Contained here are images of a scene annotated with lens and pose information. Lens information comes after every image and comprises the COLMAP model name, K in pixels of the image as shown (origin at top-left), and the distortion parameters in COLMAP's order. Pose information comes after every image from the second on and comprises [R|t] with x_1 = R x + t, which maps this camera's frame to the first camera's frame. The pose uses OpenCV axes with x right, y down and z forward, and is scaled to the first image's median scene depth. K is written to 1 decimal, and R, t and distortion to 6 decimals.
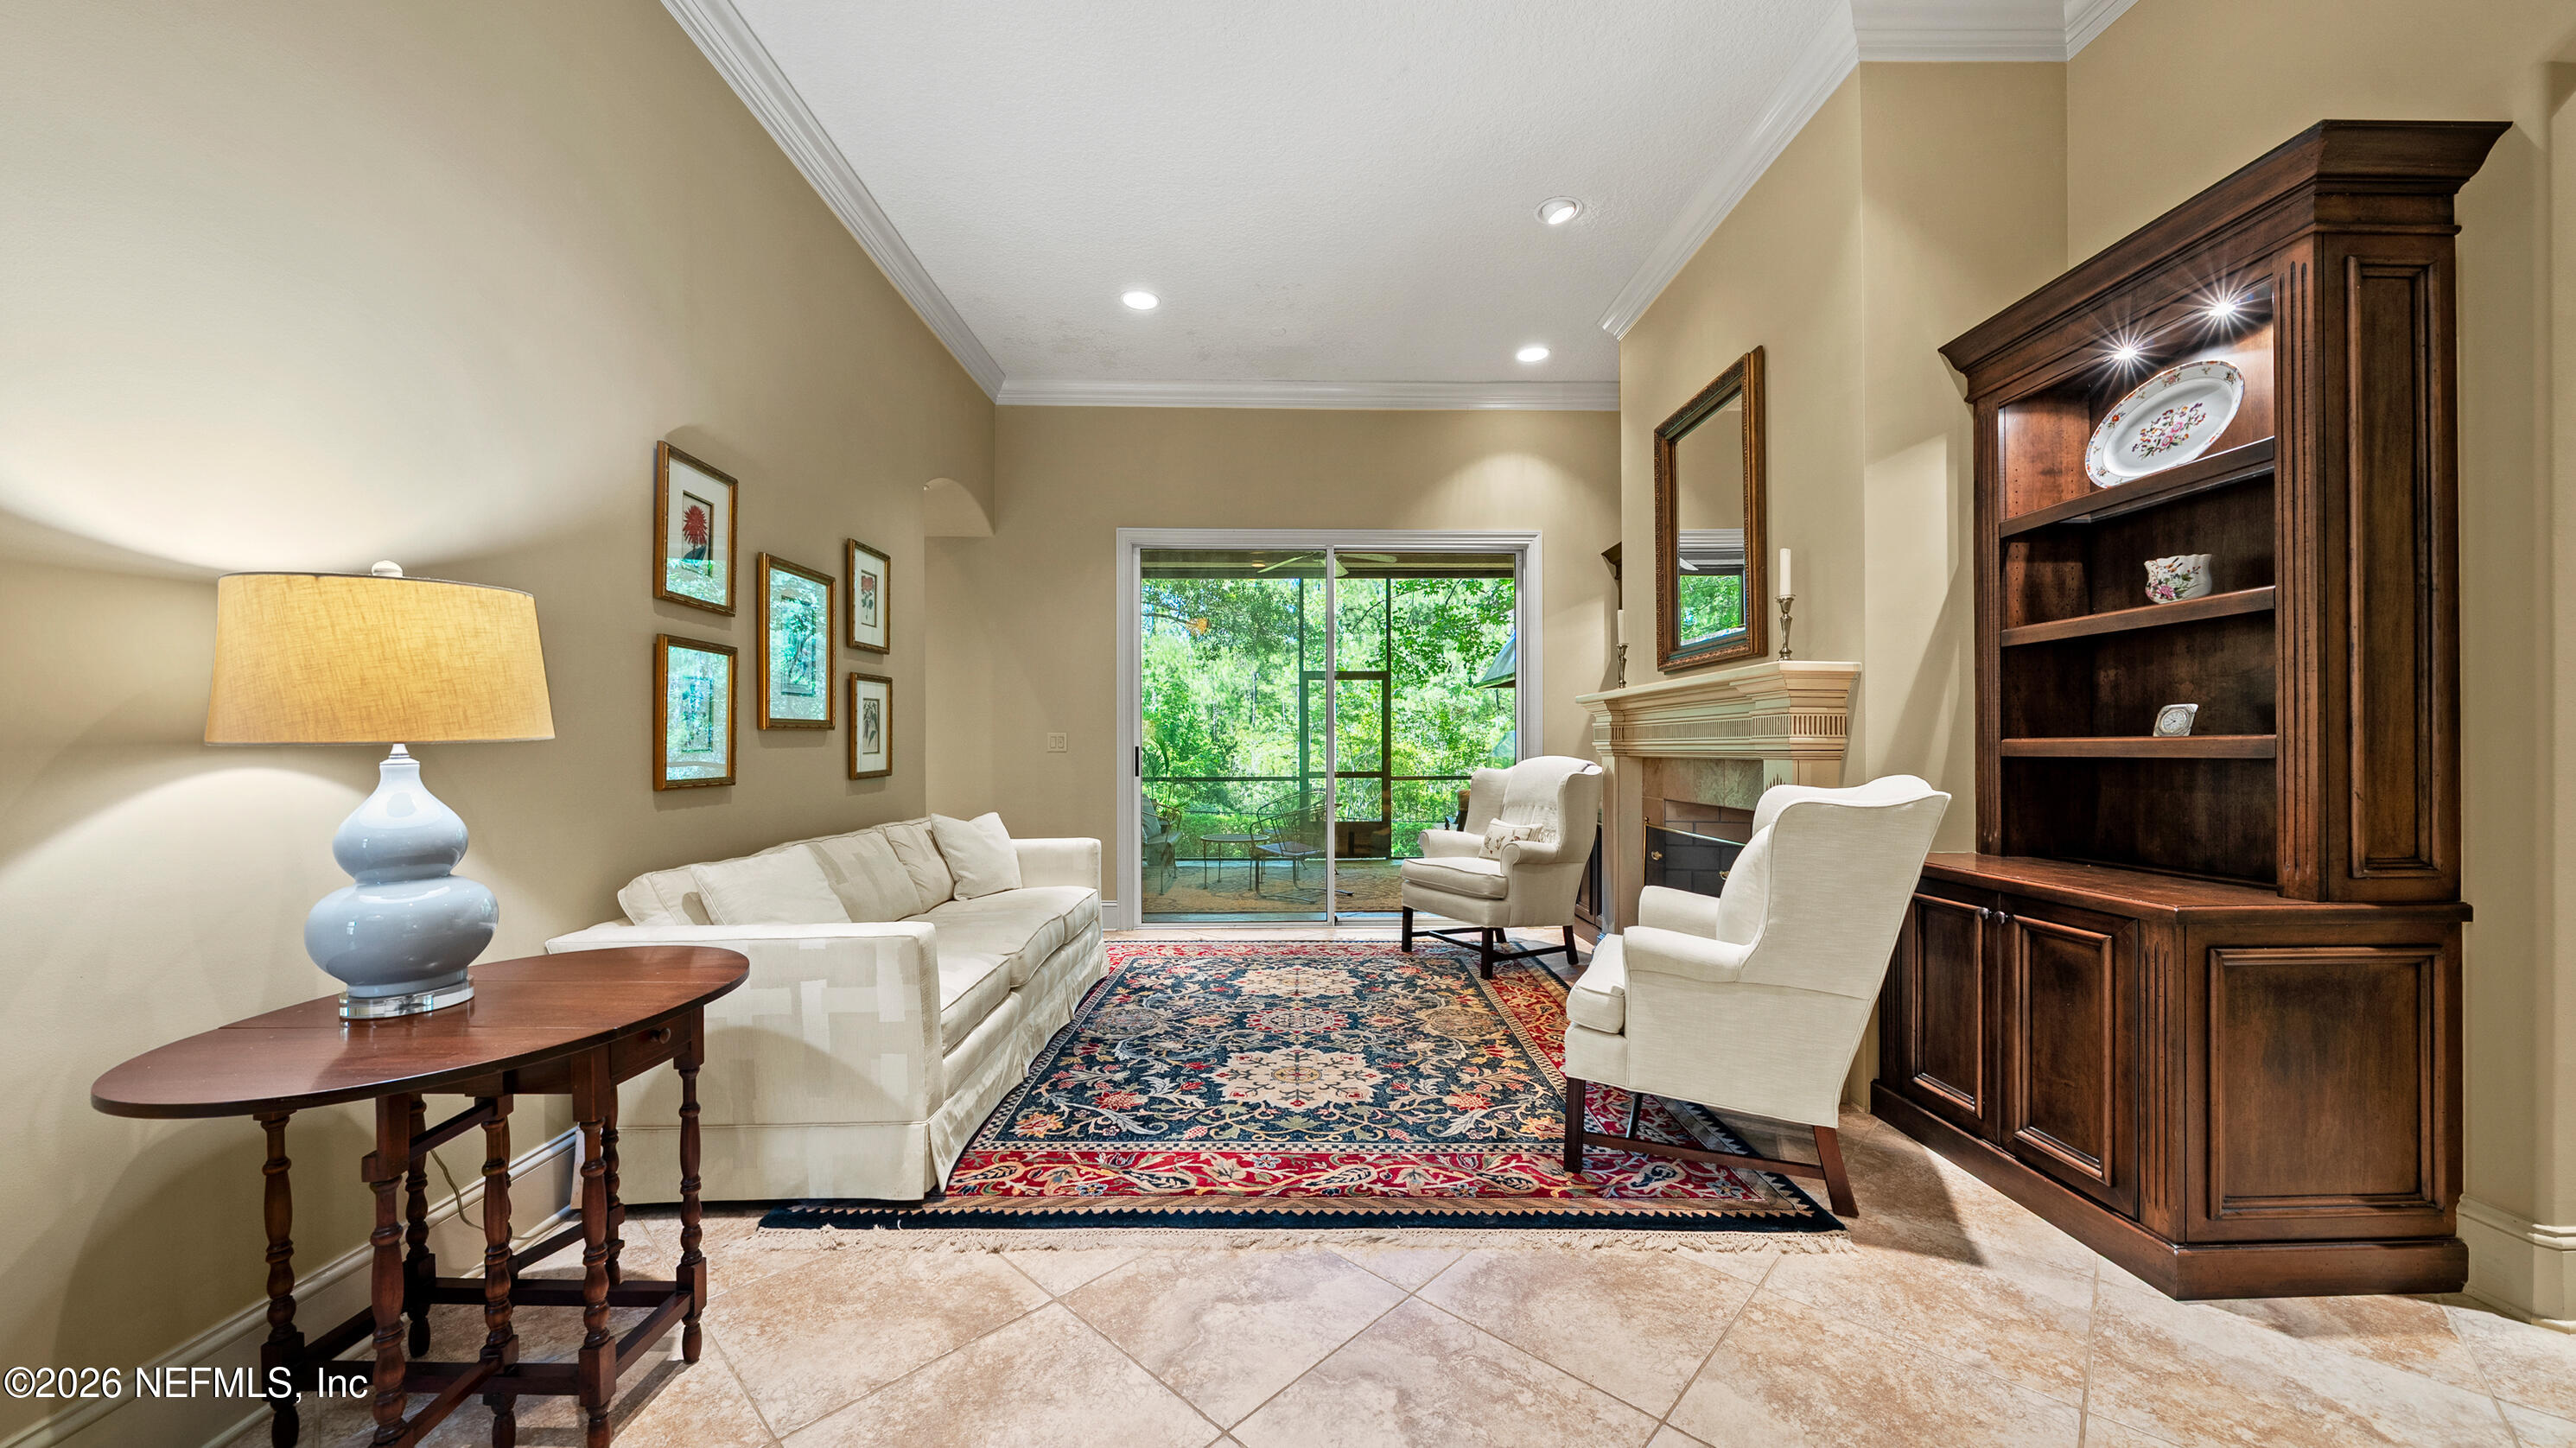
lens RADIAL K [[880.0, 0, 1302.7], [0, 880.0, 737.5], [0, 0, 1]] dist [-0.001851, -0.000210]
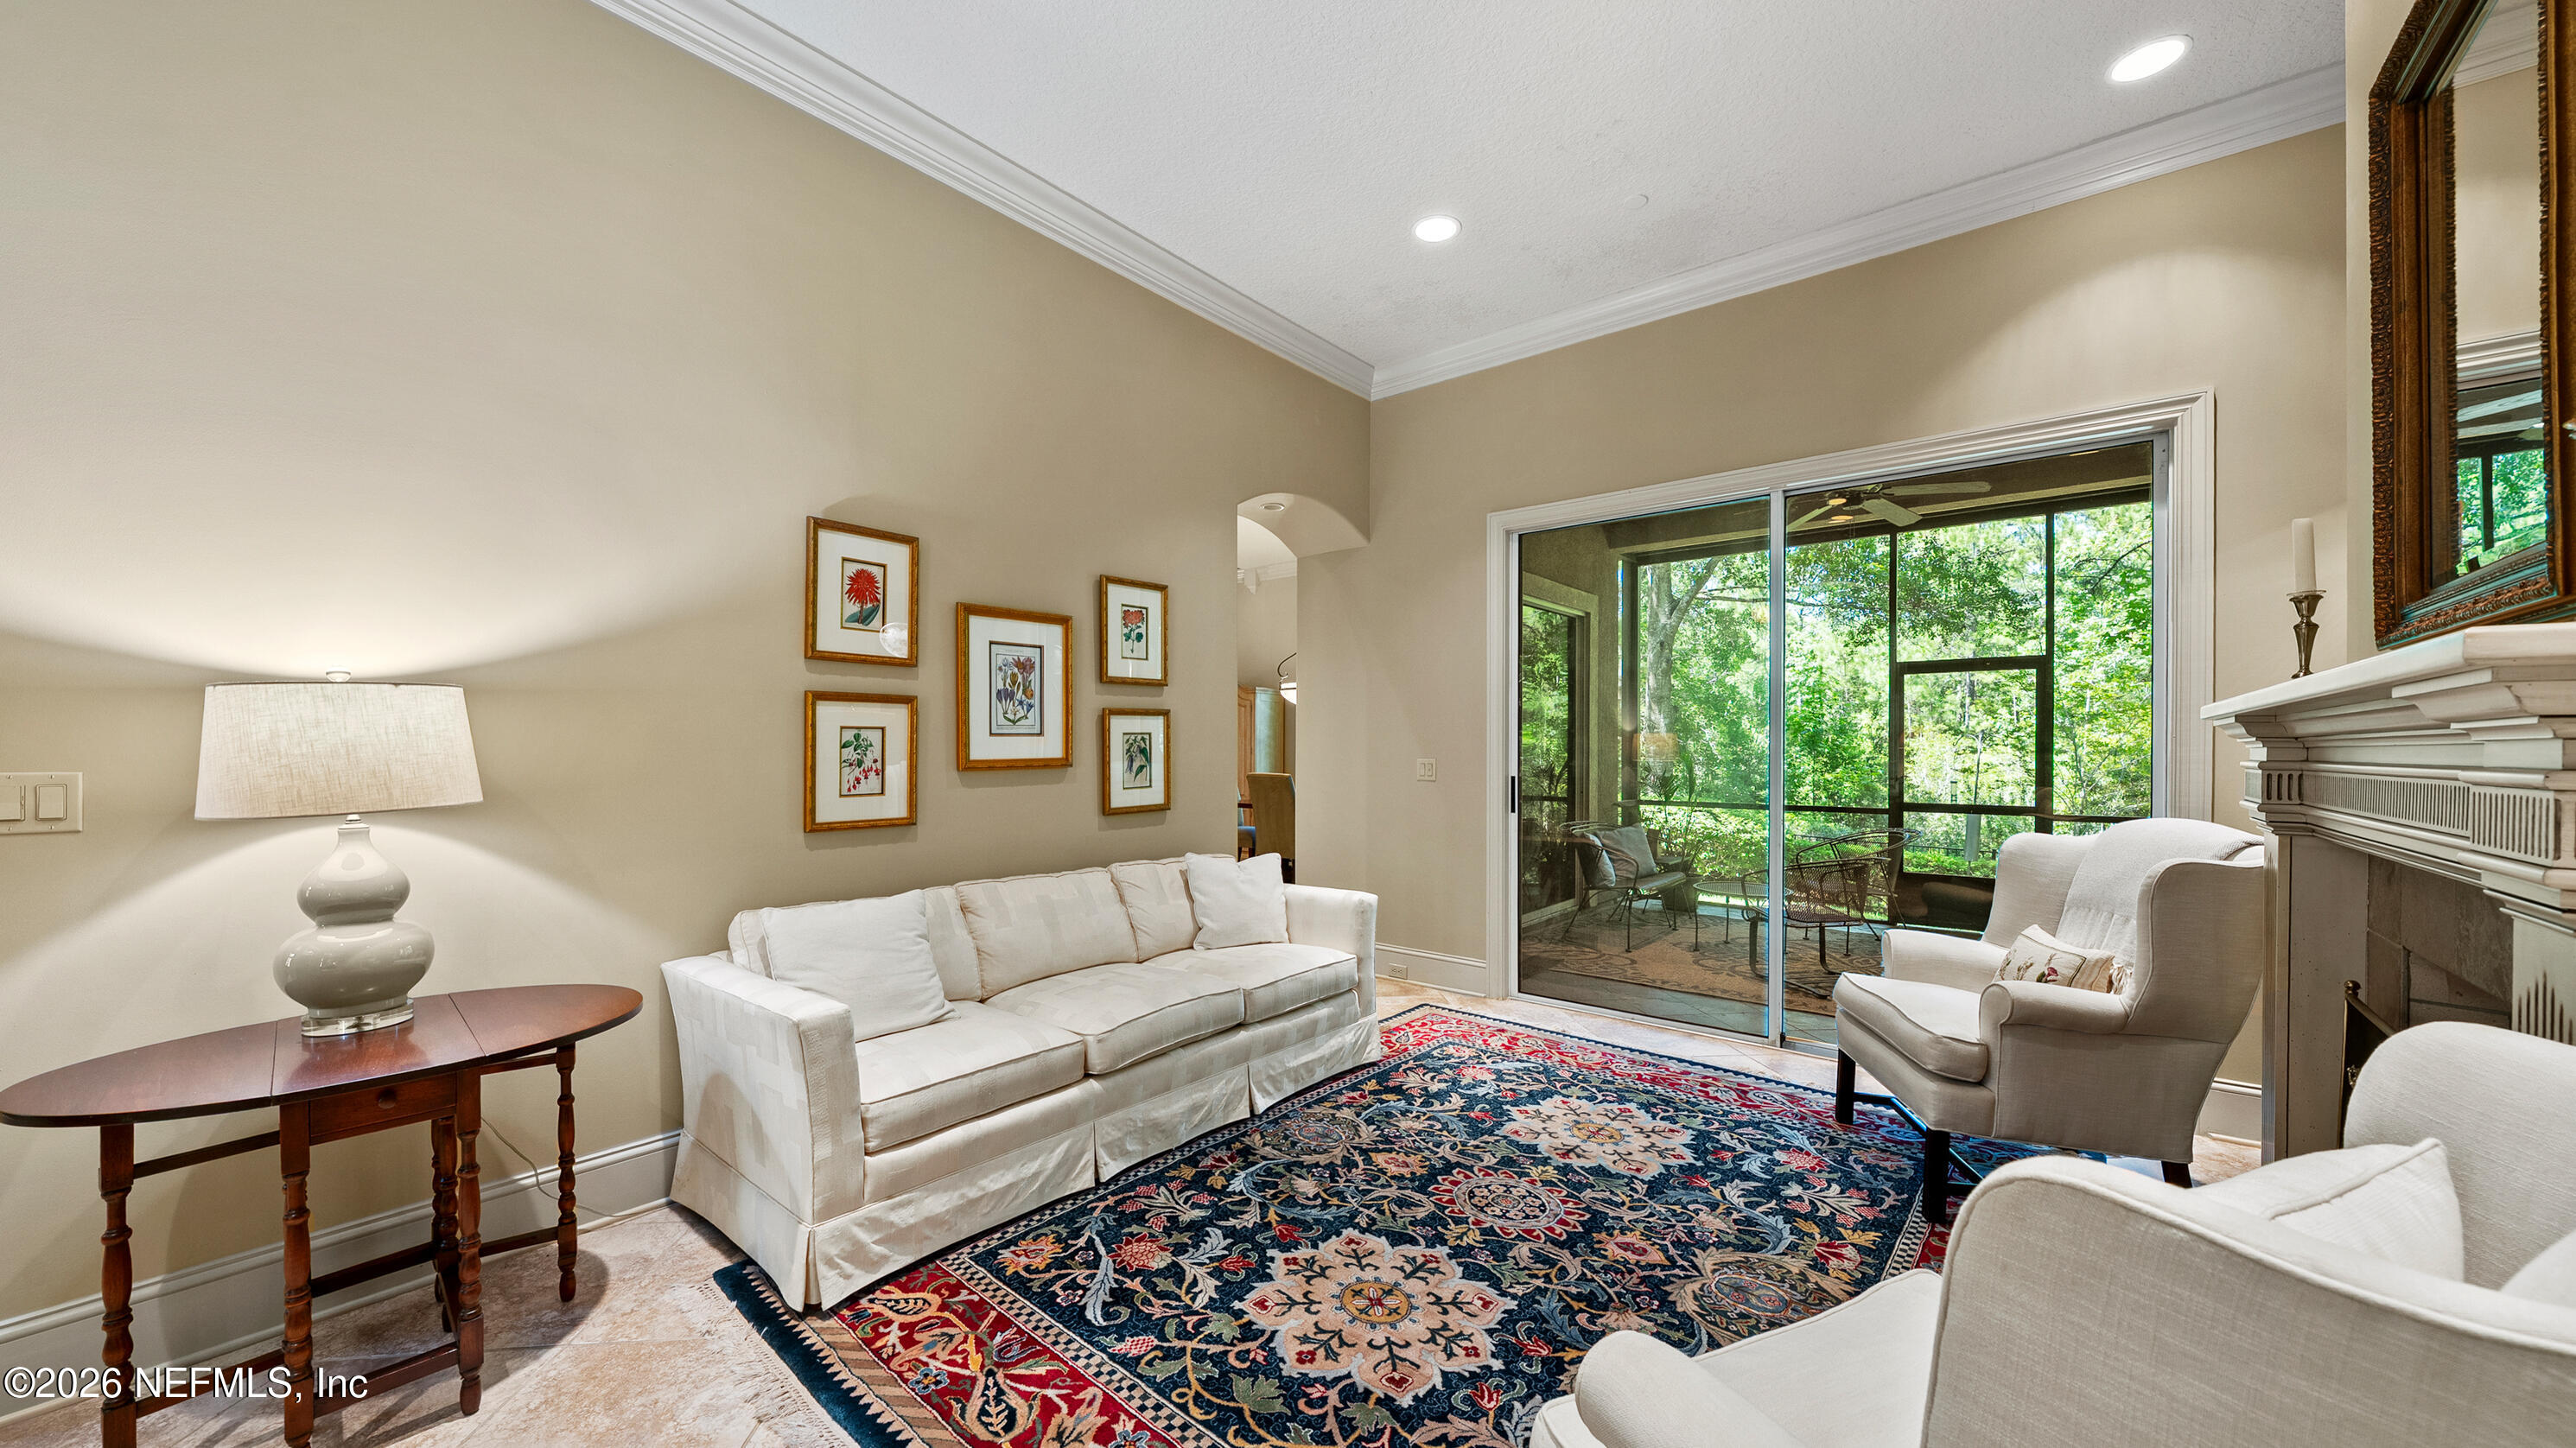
lens RADIAL K [[901.4, 0, 1316.7], [0, 901.4, 742.0], [0, 0, 1]] dist [-0.002062, -0.000143]
pose [[0.760644, -0.001424, -0.649167, 0.399909], [0.003029, 0.999994, 0.001356, -0.042921], [0.649162, -0.002998, 0.760644, 0.446588]]
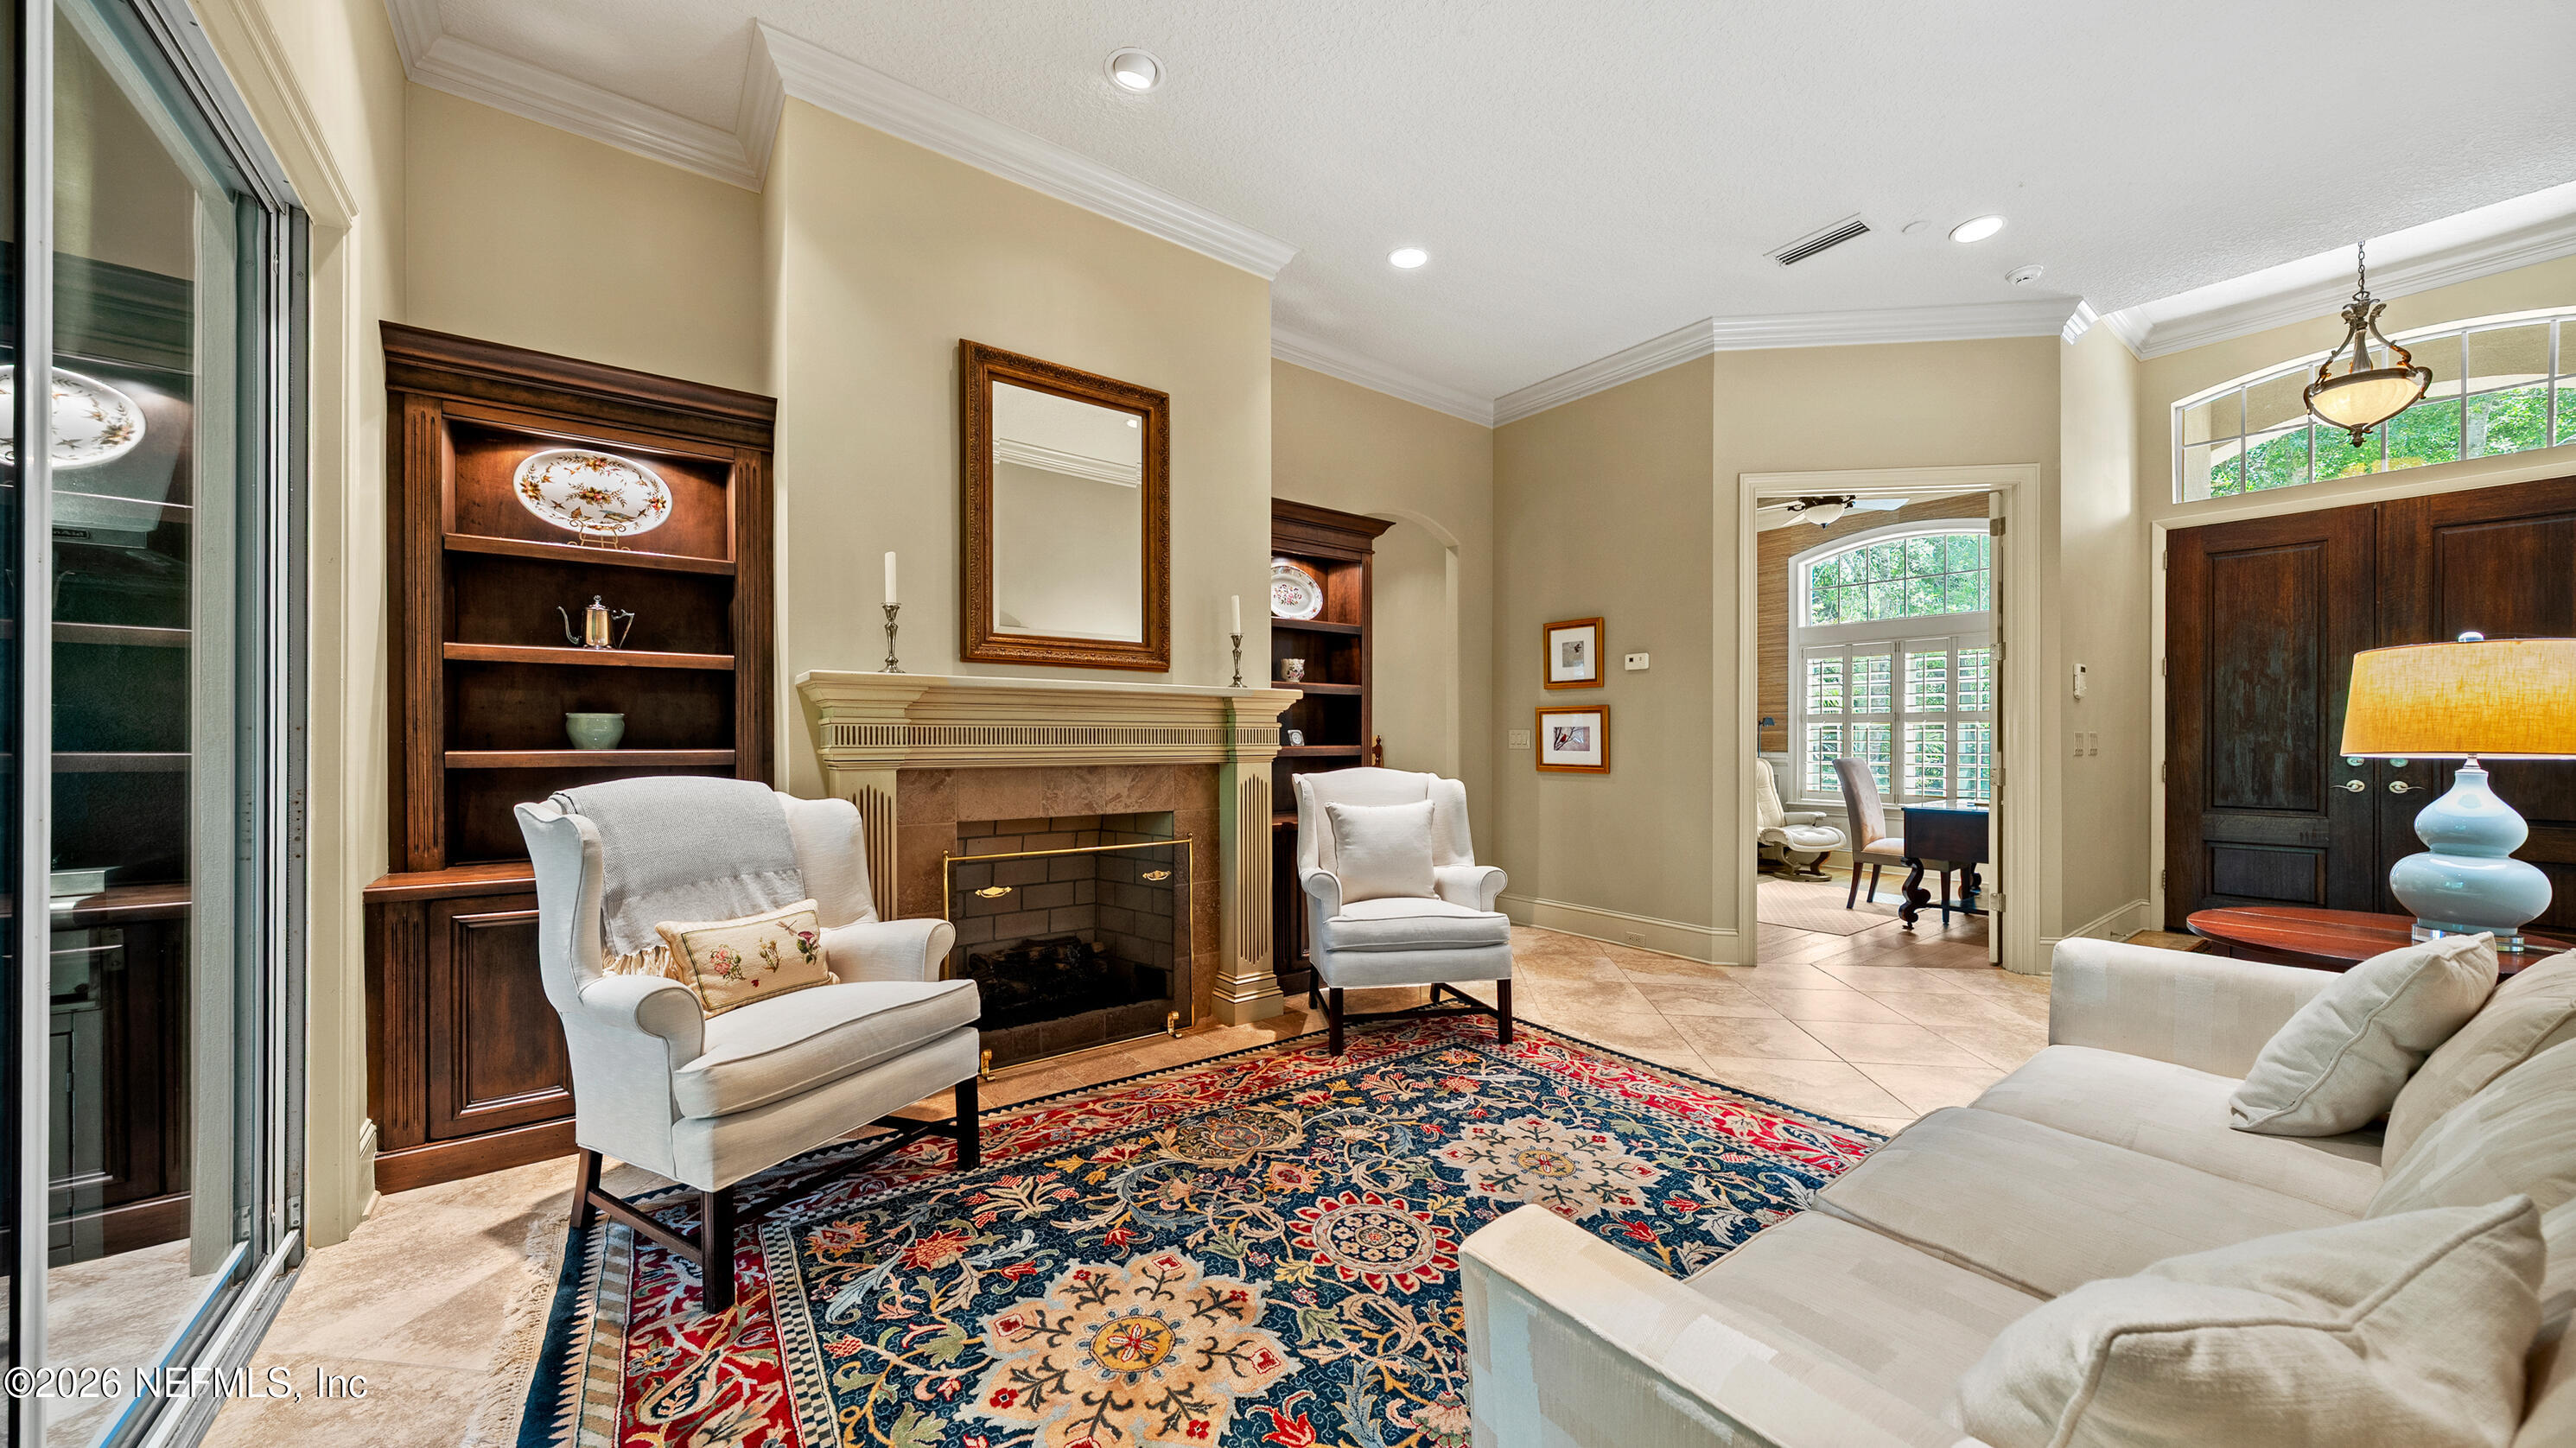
lens RADIAL K [[880.0, 0, 1302.7], [0, 880.0, 737.5], [0, 0, 1]] dist [-0.001851, -0.000210]
pose [[-0.575519, 0.003712, 0.817780, -0.536470], [-0.009882, 0.999885, -0.011493, 0.002604], [-0.817728, -0.014696, -0.575417, 1.636764]]
